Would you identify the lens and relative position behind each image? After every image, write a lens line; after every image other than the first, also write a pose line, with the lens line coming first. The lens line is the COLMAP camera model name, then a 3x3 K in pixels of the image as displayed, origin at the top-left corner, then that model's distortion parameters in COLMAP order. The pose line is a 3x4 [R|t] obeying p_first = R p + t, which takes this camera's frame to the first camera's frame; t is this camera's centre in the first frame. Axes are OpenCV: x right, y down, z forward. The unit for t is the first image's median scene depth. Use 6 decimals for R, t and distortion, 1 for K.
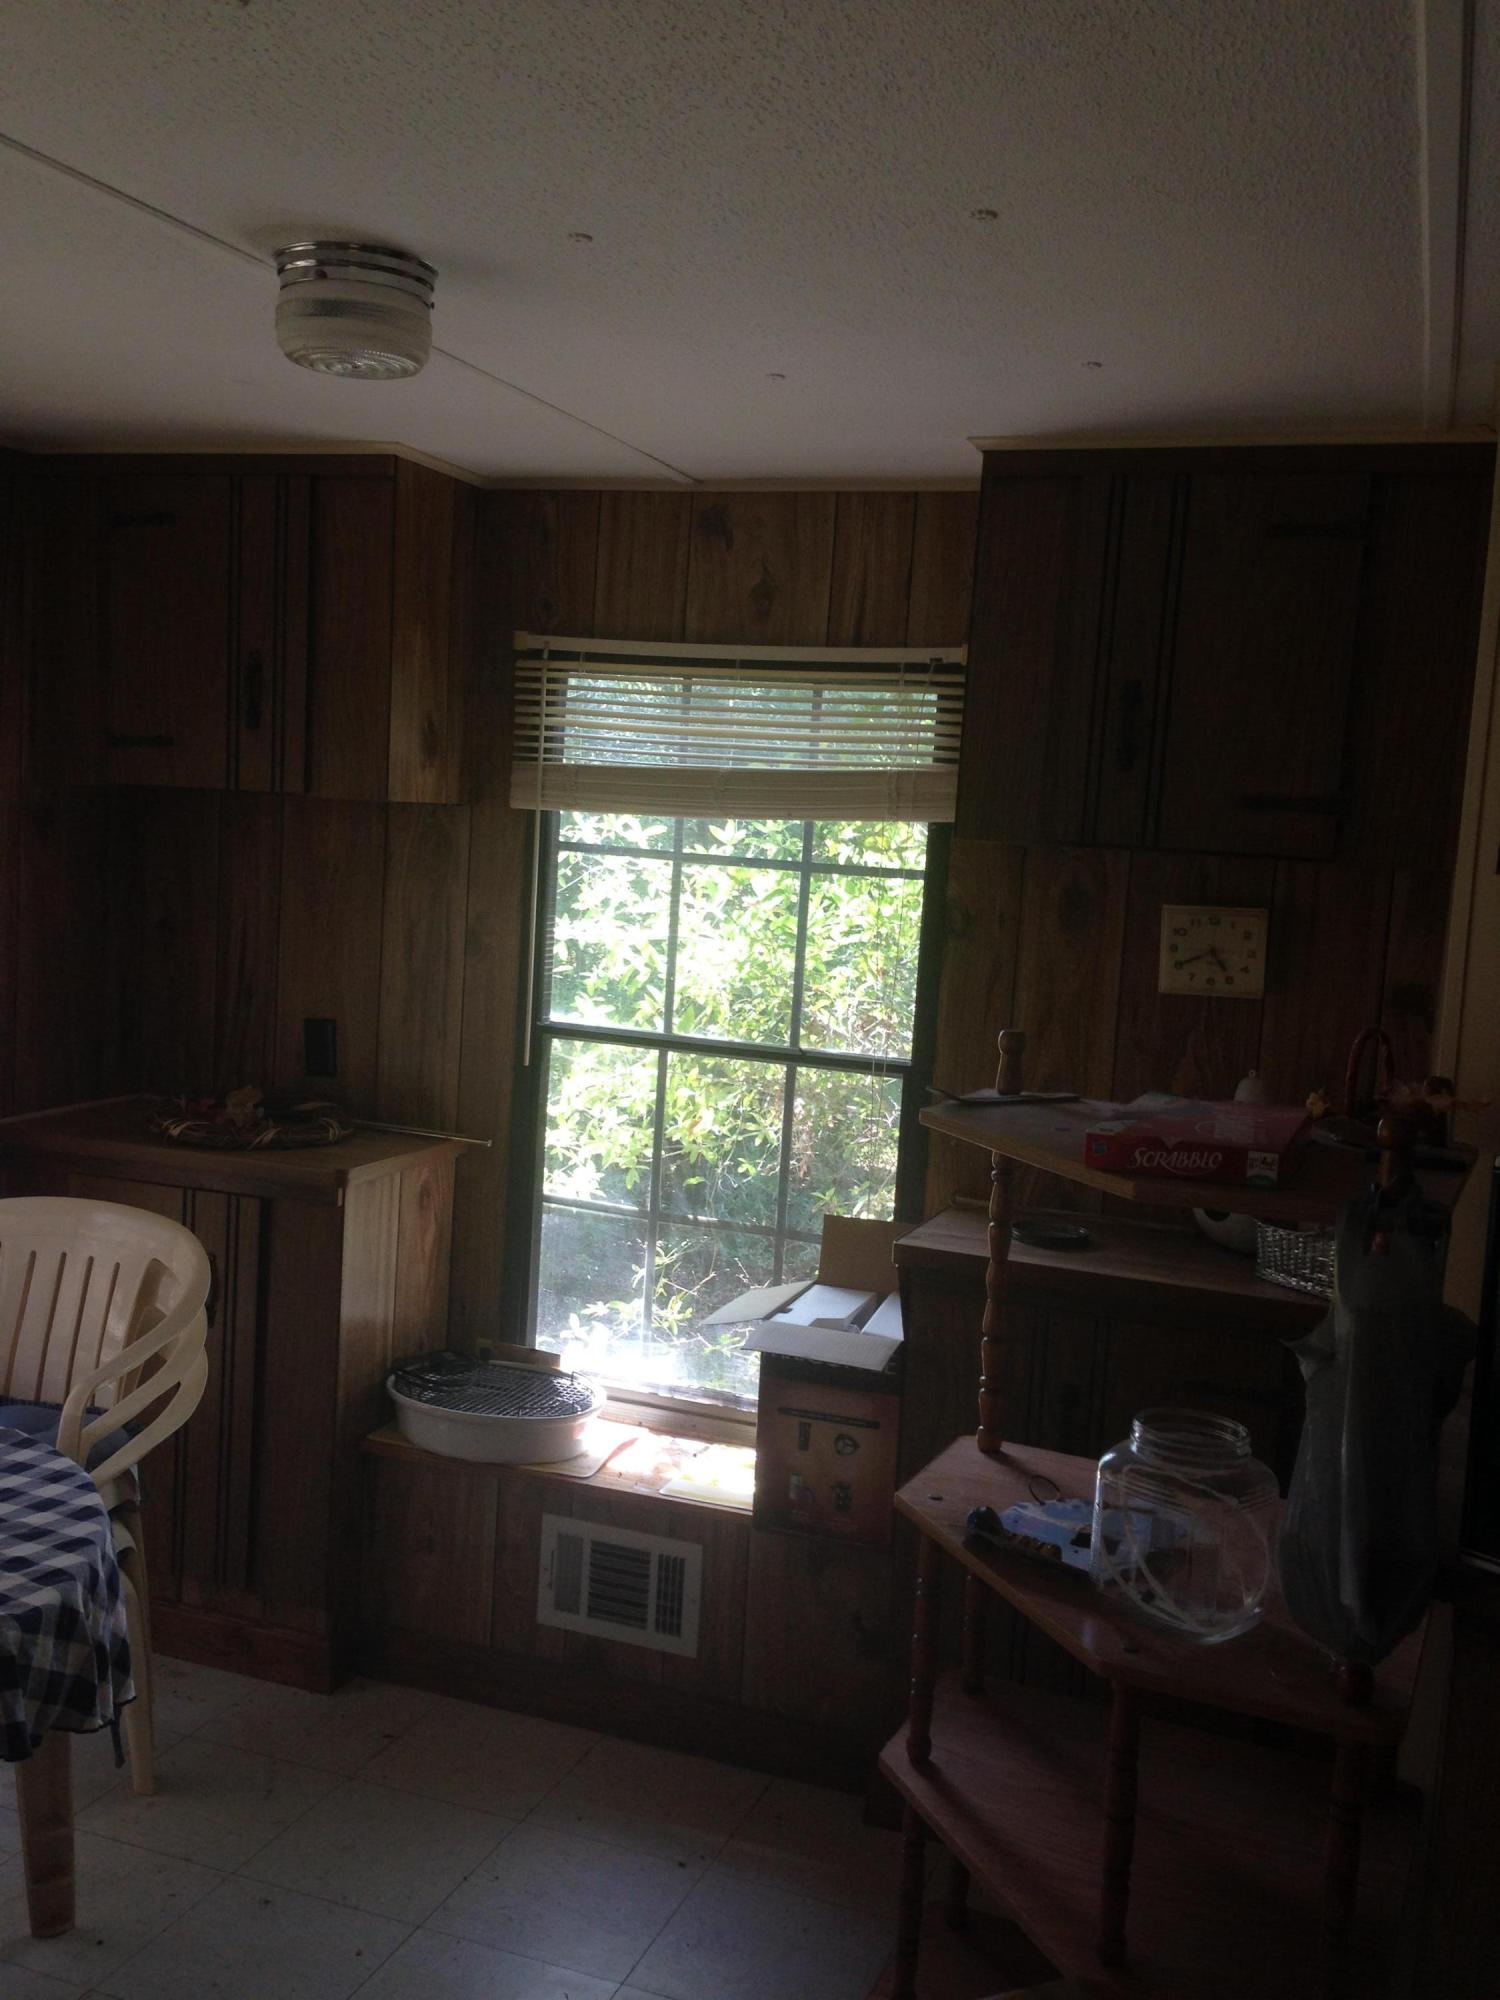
lens RADIAL K [[1839.2, 0, 747.9], [0, 1839.2, 1001.8], [0, 0, 1]] dist [0.137664, -0.267253]
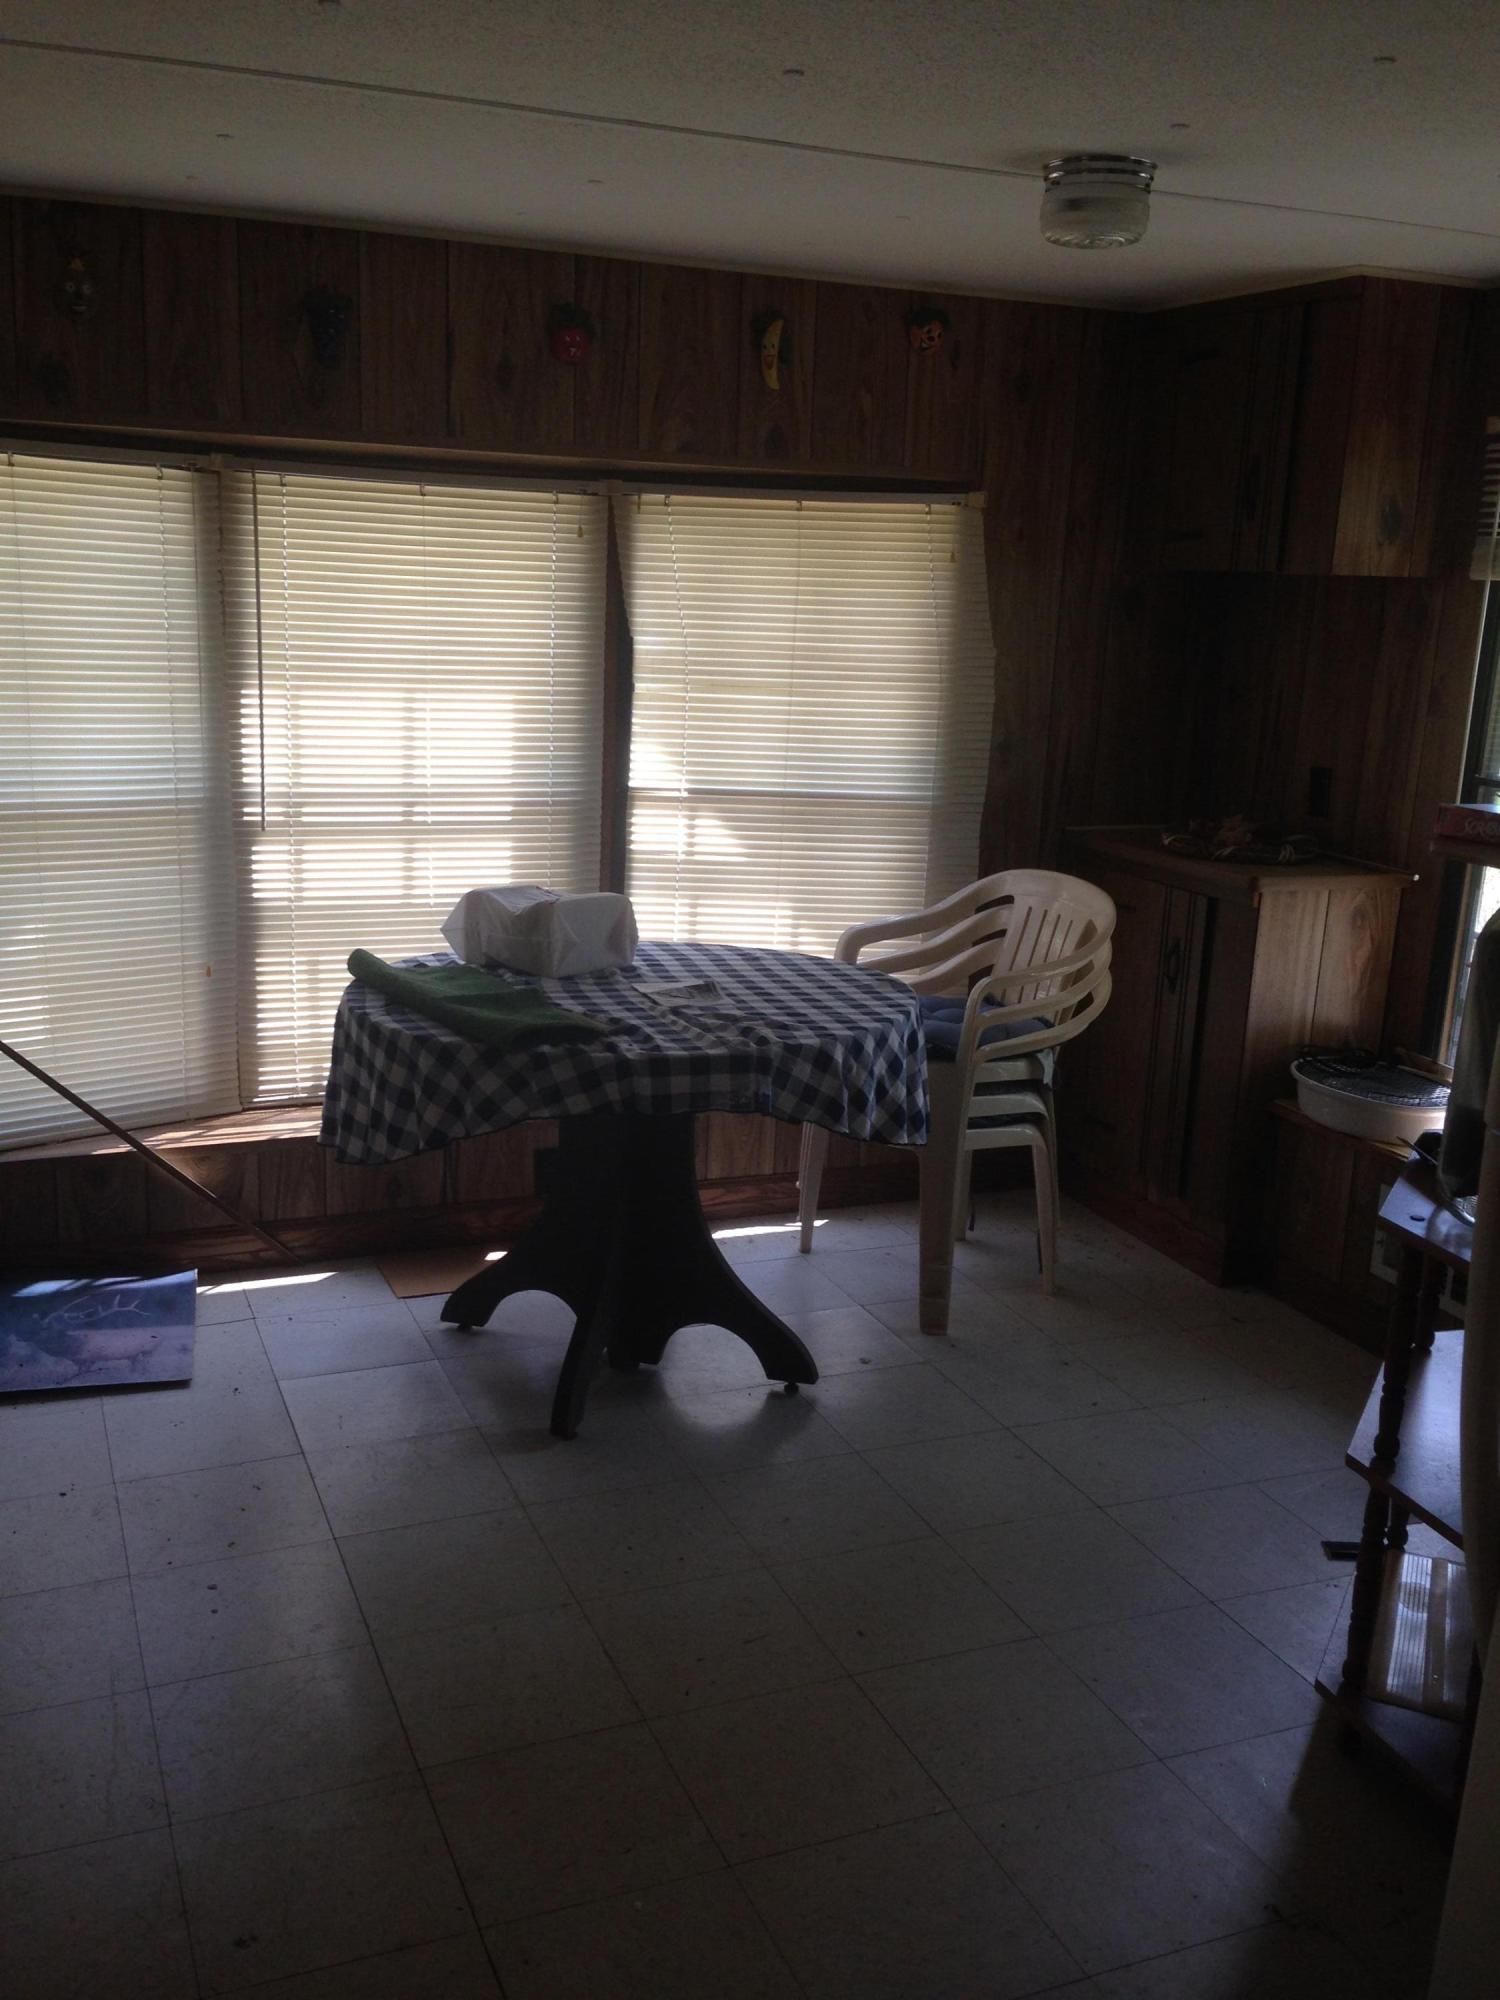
lens RADIAL K [[1839.2, 0, 747.9], [0, 1839.2, 1001.8], [0, 0, 1]] dist [0.137664, -0.267253]
pose [[0.689653, 0.140871, -0.710306, 0.430428], [-0.077538, 0.989622, 0.120982, 0.047031], [0.719977, -0.028360, 0.693418, -0.112964]]
